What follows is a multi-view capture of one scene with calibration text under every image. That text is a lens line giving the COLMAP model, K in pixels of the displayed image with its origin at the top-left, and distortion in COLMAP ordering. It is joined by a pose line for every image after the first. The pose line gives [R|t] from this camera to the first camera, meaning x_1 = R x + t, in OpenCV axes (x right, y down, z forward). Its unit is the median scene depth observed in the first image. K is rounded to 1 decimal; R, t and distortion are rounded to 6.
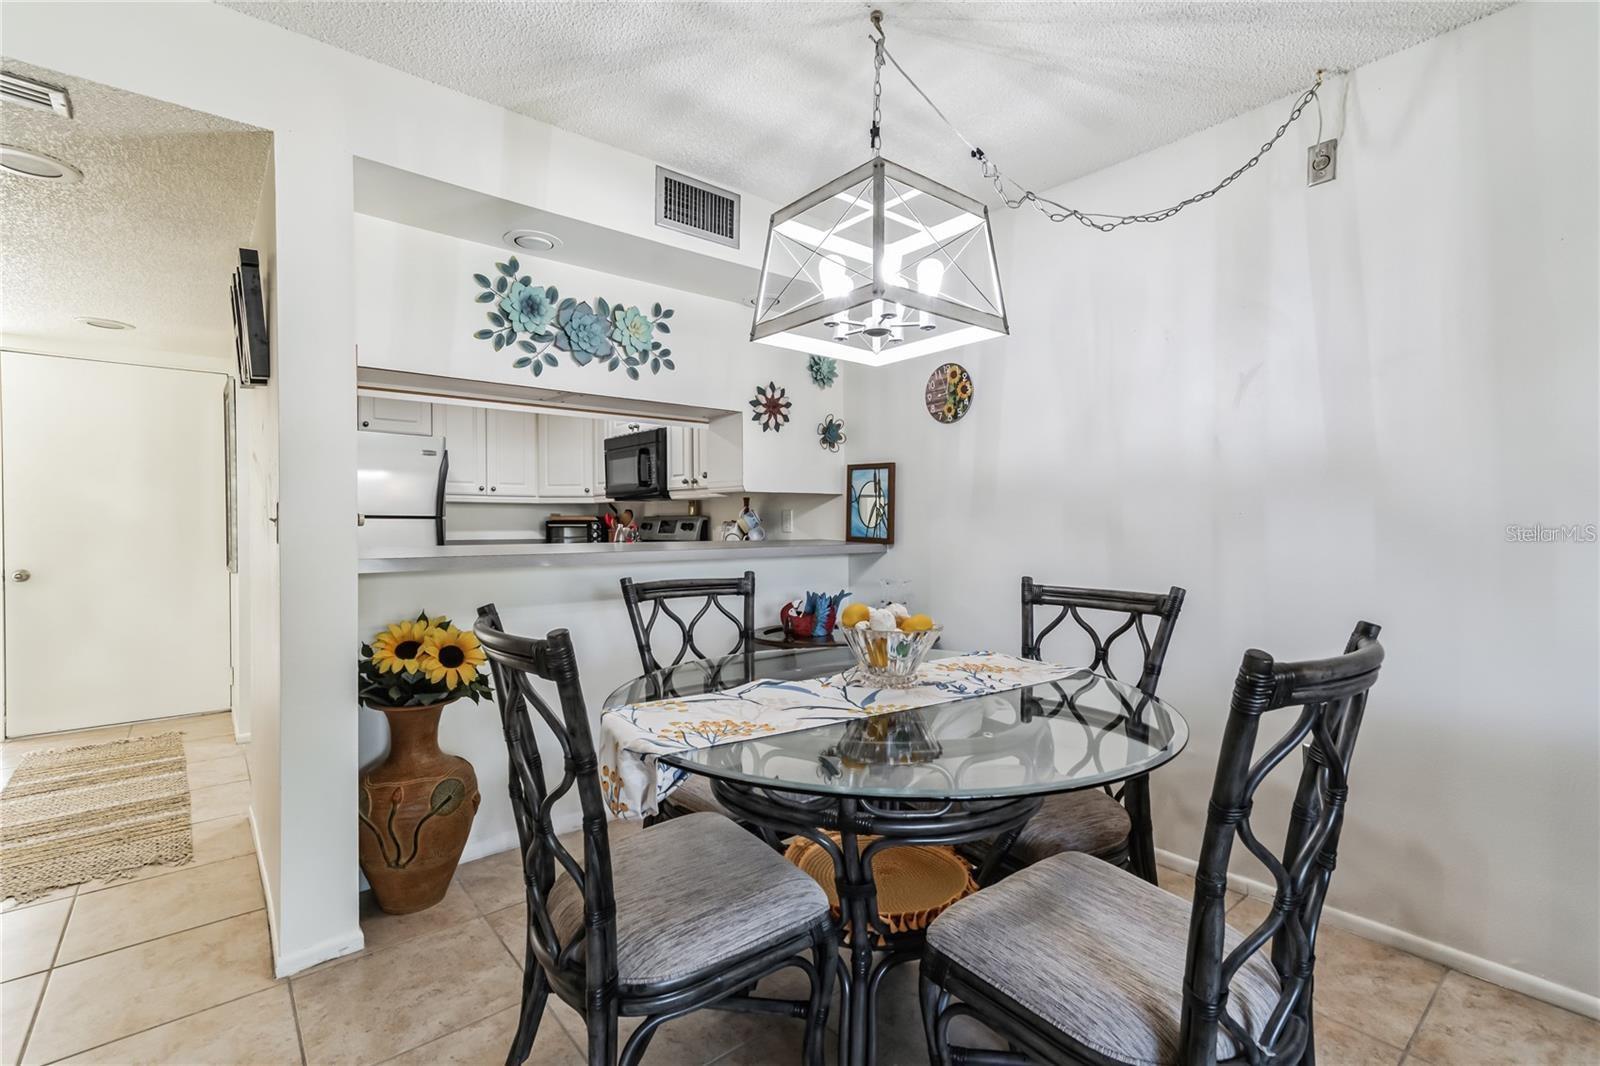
lens RADIAL K [[726.7, 0, 798.5], [0, 726.7, 534.1], [0, 0, 1]] dist [0.007429, 0.002906]
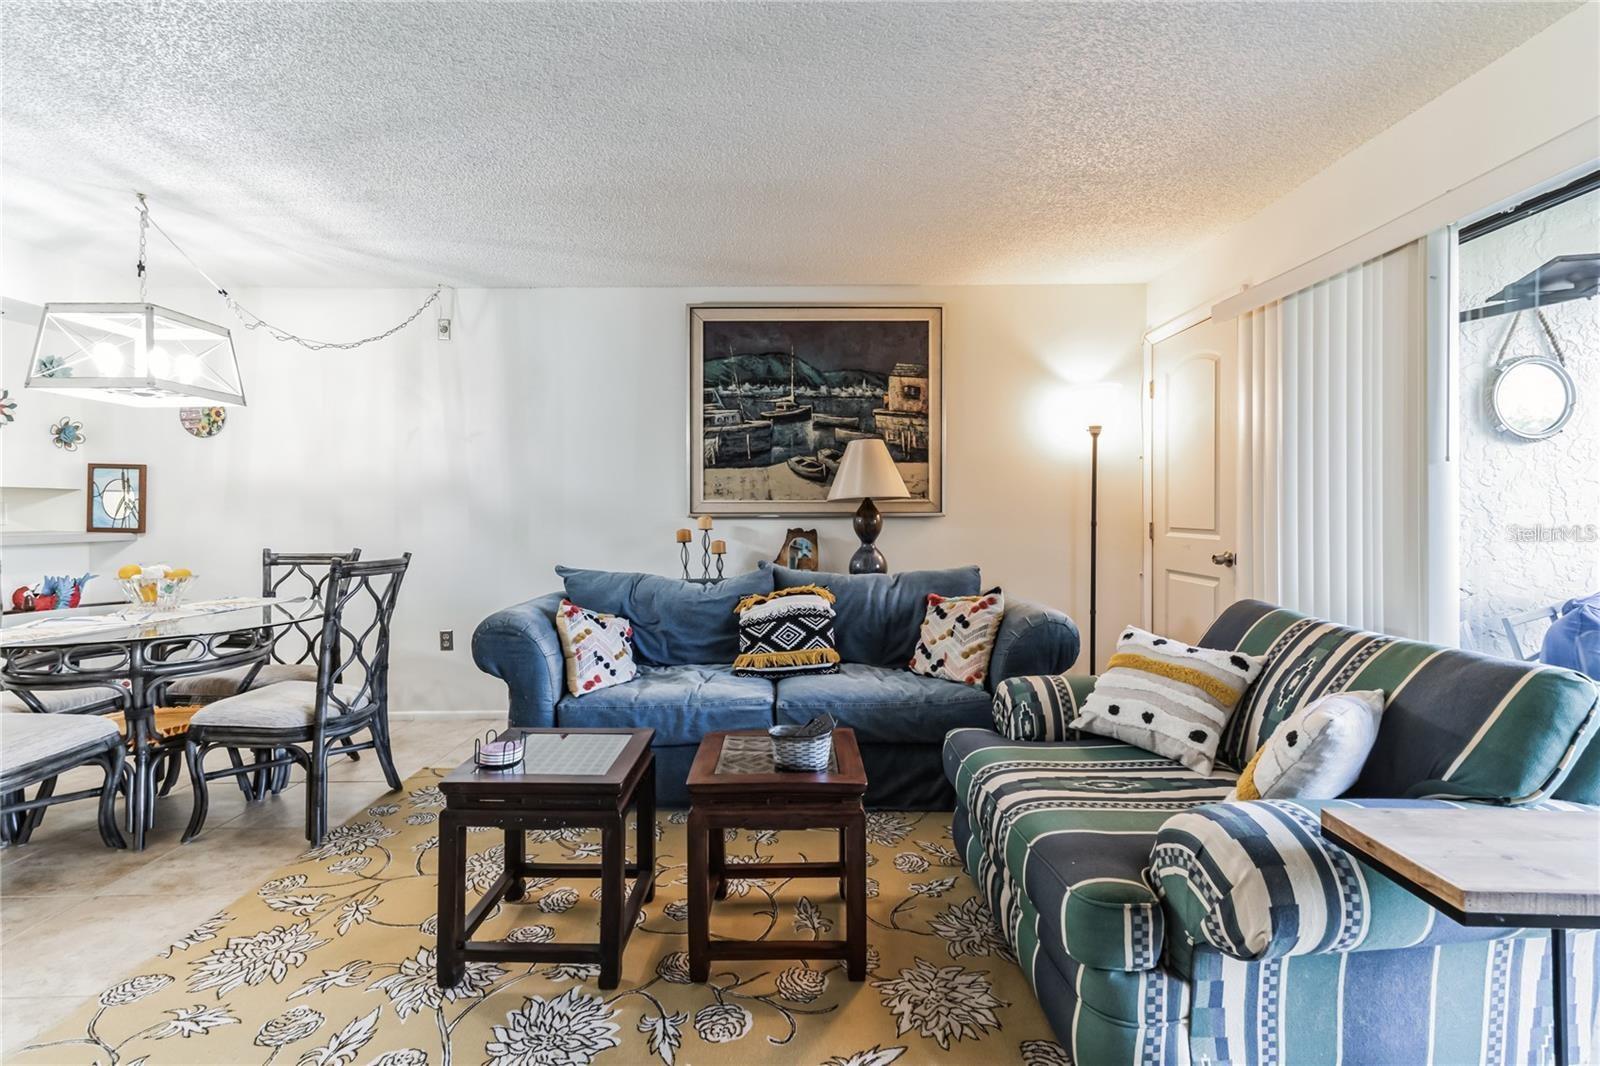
lens RADIAL K [[726.7, 0, 787.0], [0, 726.7, 514.8], [0, 0, 1]] dist [0.007429, 0.002906]
pose [[0.640188, -0.002419, 0.768215, -0.146370], [0.015150, 0.999840, -0.009478, 0.013868], [-0.768069, 0.017706, 0.640122, -0.718488]]
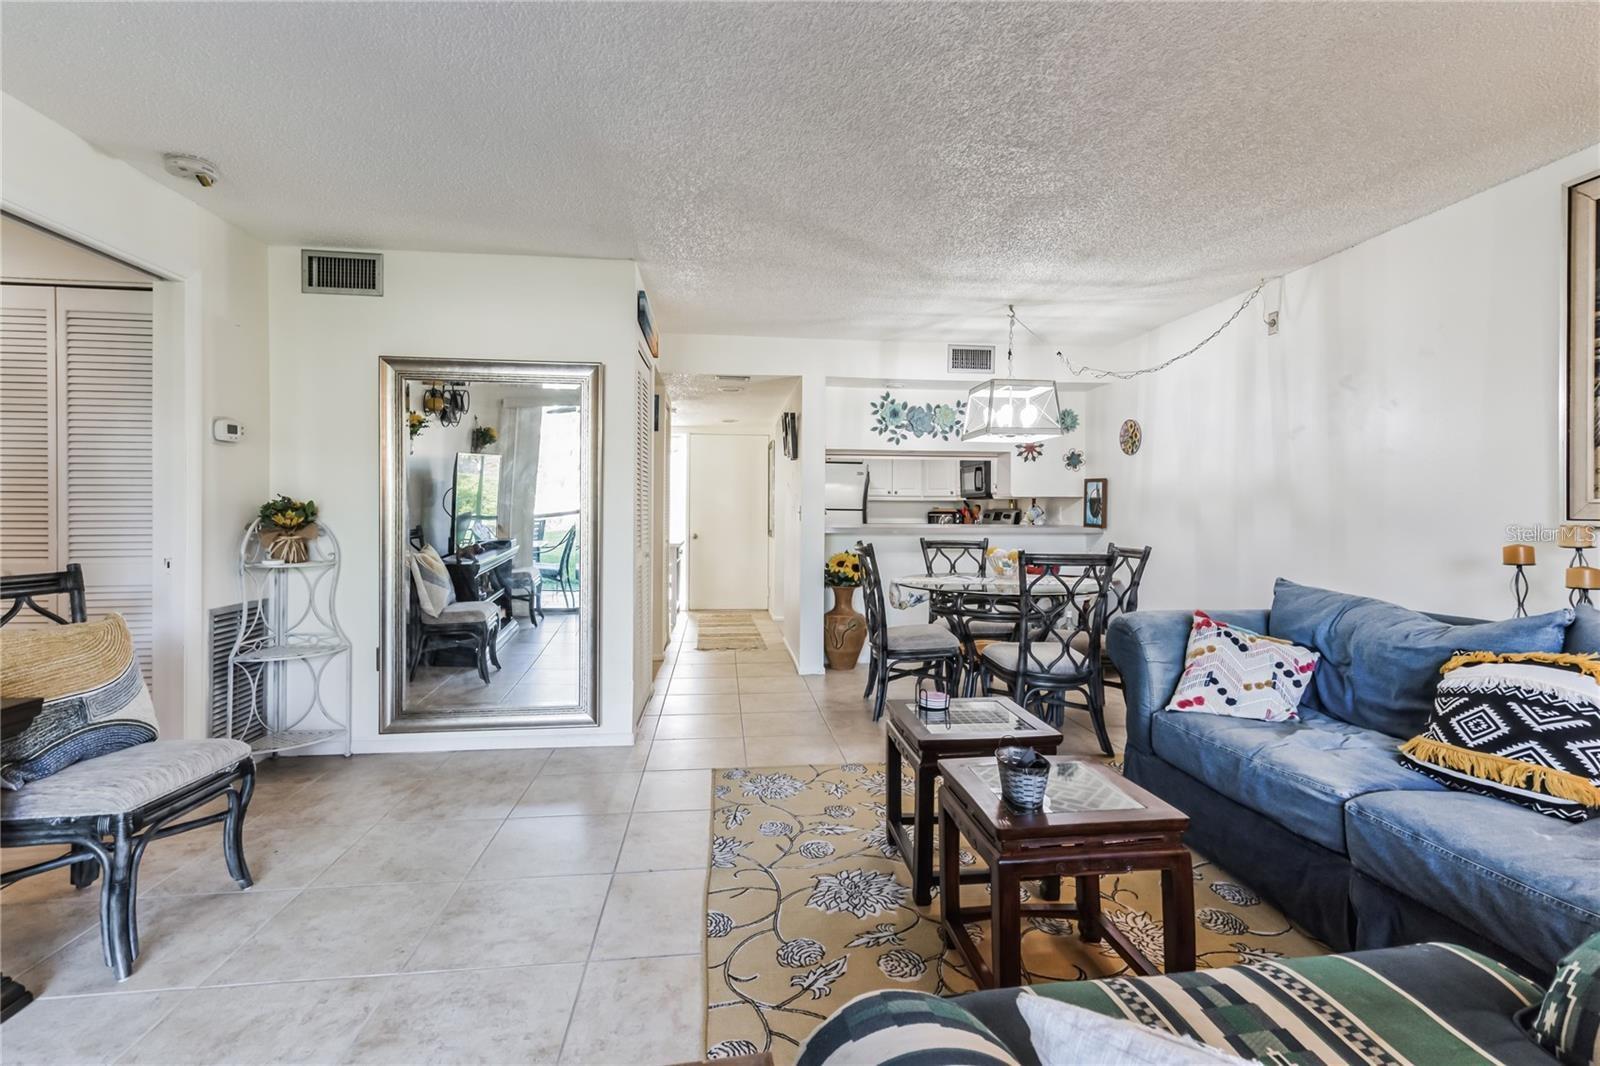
lens RADIAL K [[726.7, 0, 806.2], [0, 726.7, 511.0], [0, 0, 1]] dist [0.007429, 0.002906]
pose [[0.841649, 0.004123, -0.540010, 0.556508], [-0.013393, 0.999823, -0.013240, 0.007675], [0.539859, 0.018376, 0.841555, -0.916353]]
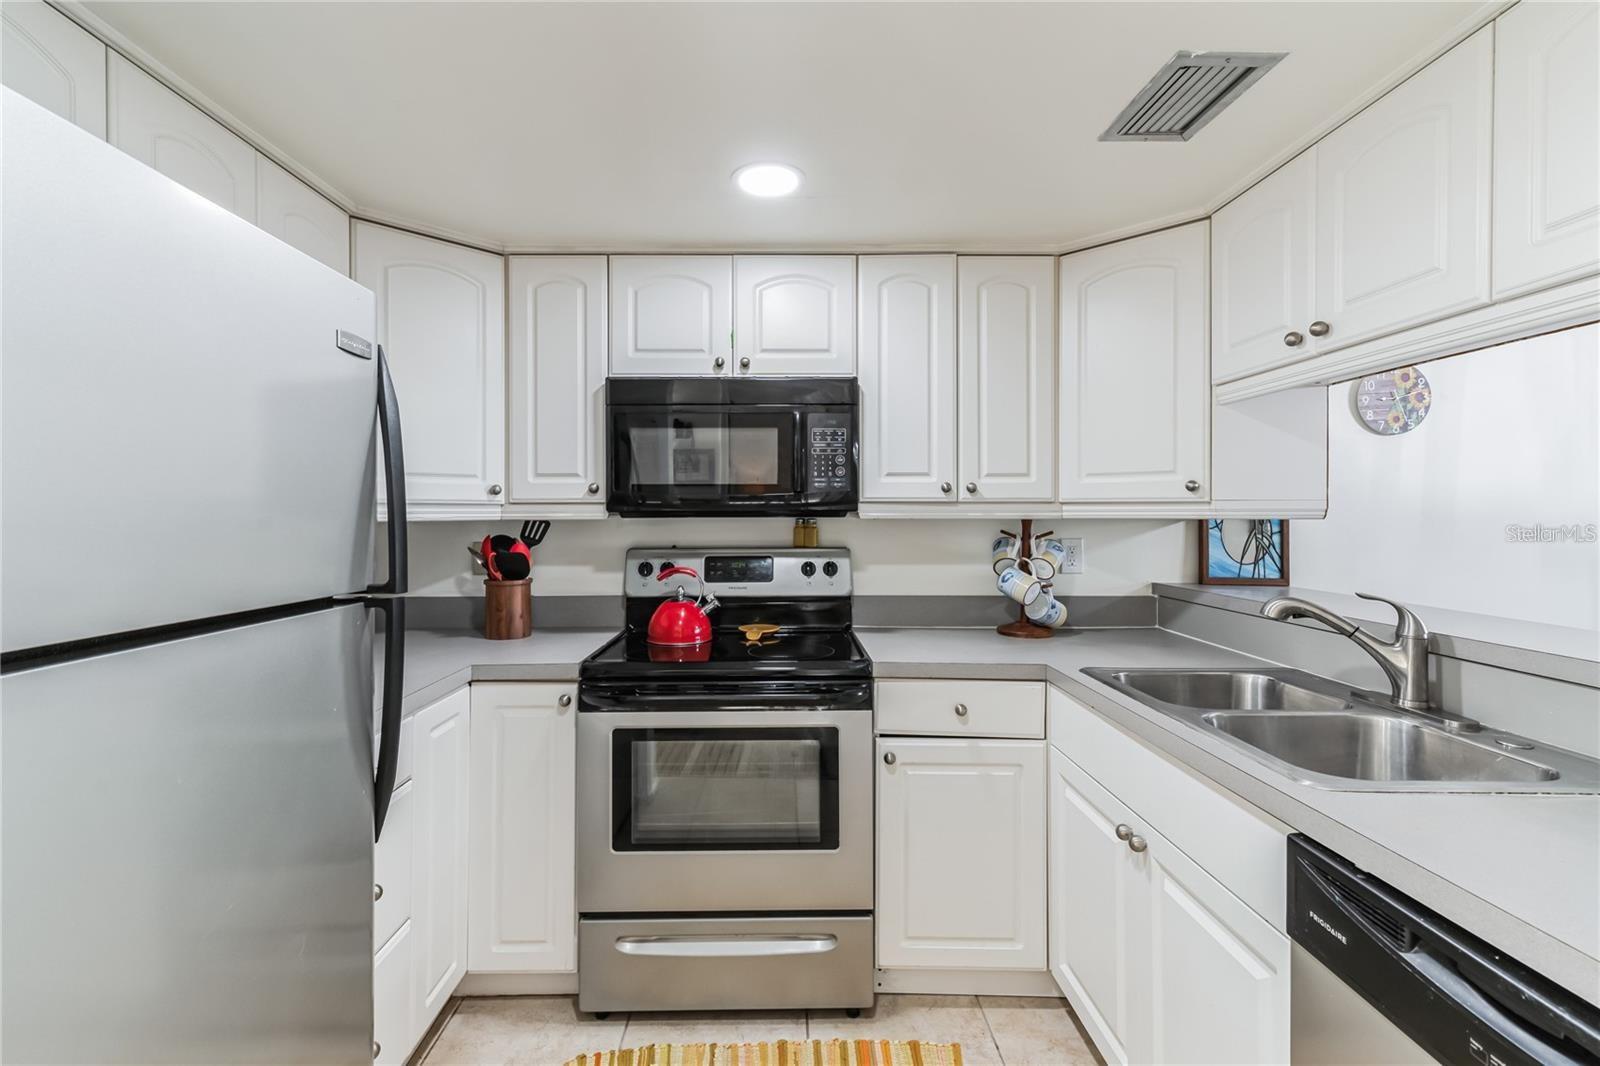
lens RADIAL K [[726.7, 0, 784.0], [0, 726.7, 518.2], [0, 0, 1]] dist [0.007429, 0.002906]
pose [[0.630933, -0.005363, 0.775819, -0.991879], [0.014781, 0.999878, -0.005109, -0.075702], [-0.775697, 0.014690, 0.630935, 1.168611]]
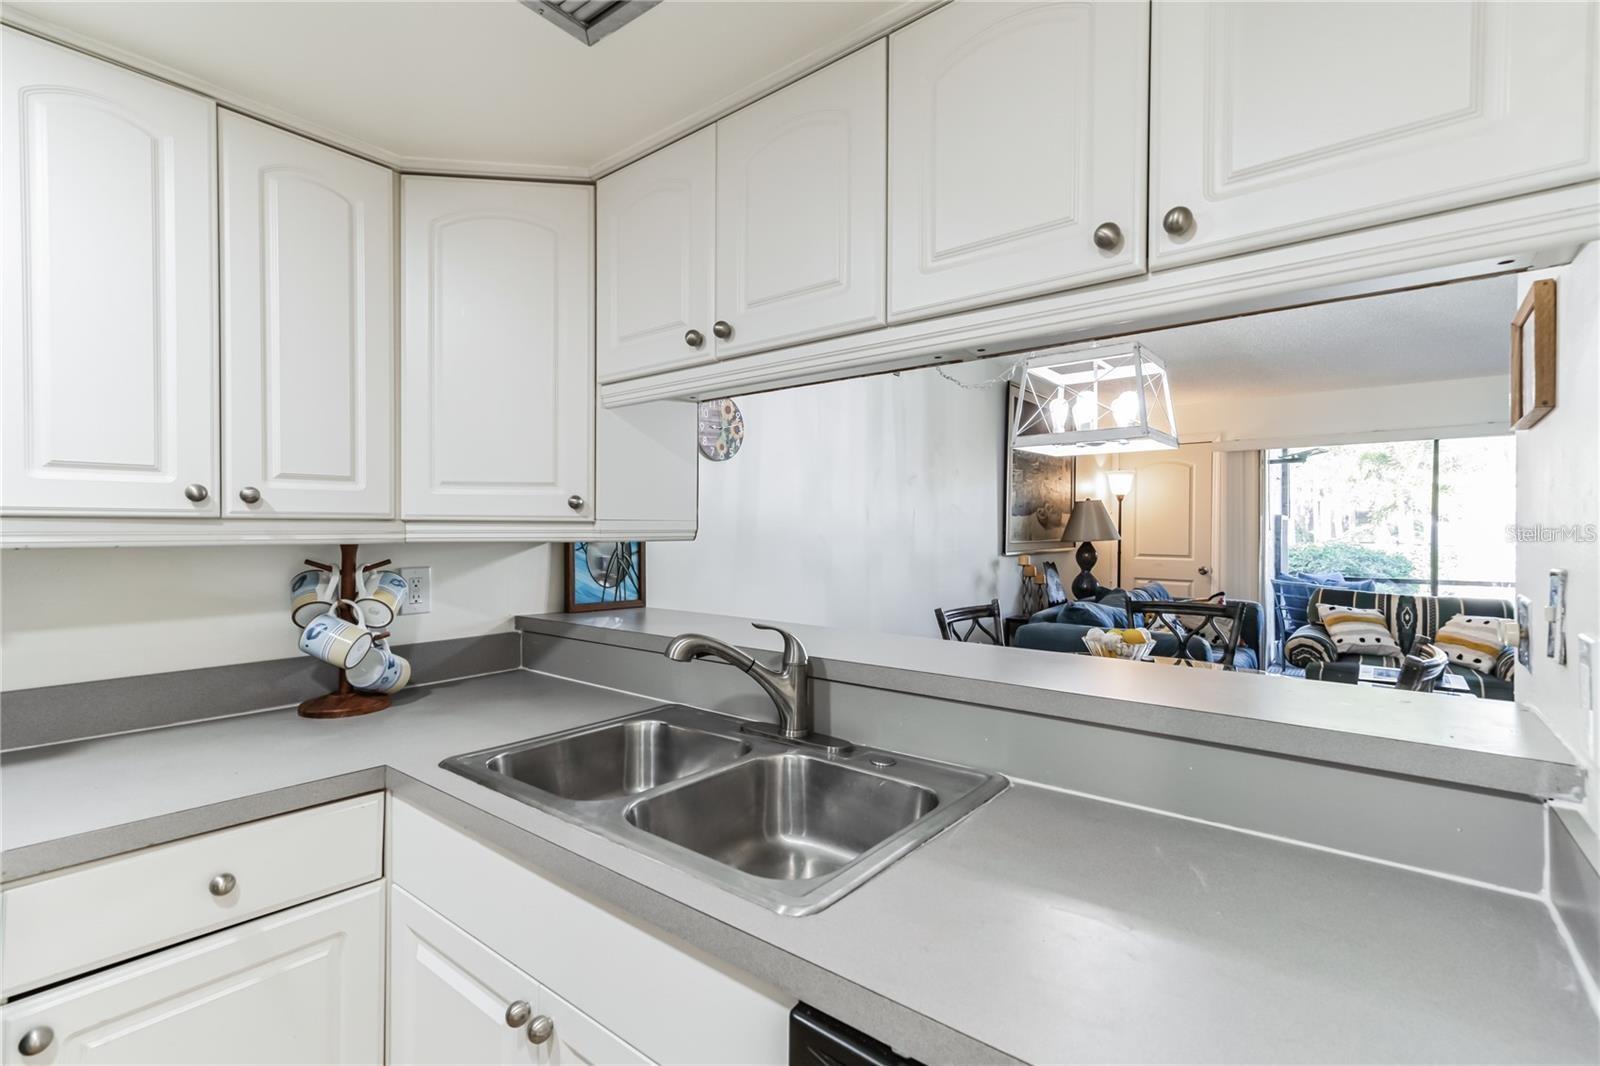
lens RADIAL K [[726.7, 0, 802.5], [0, 726.7, 527.2], [0, 0, 1]] dist [0.007429, 0.002906]
pose [[-0.205274, 0.000621, 0.978704, -0.794574], [0.017157, 0.999848, 0.002964, -0.083719], [-0.978554, 0.017400, -0.205253, 1.251662]]
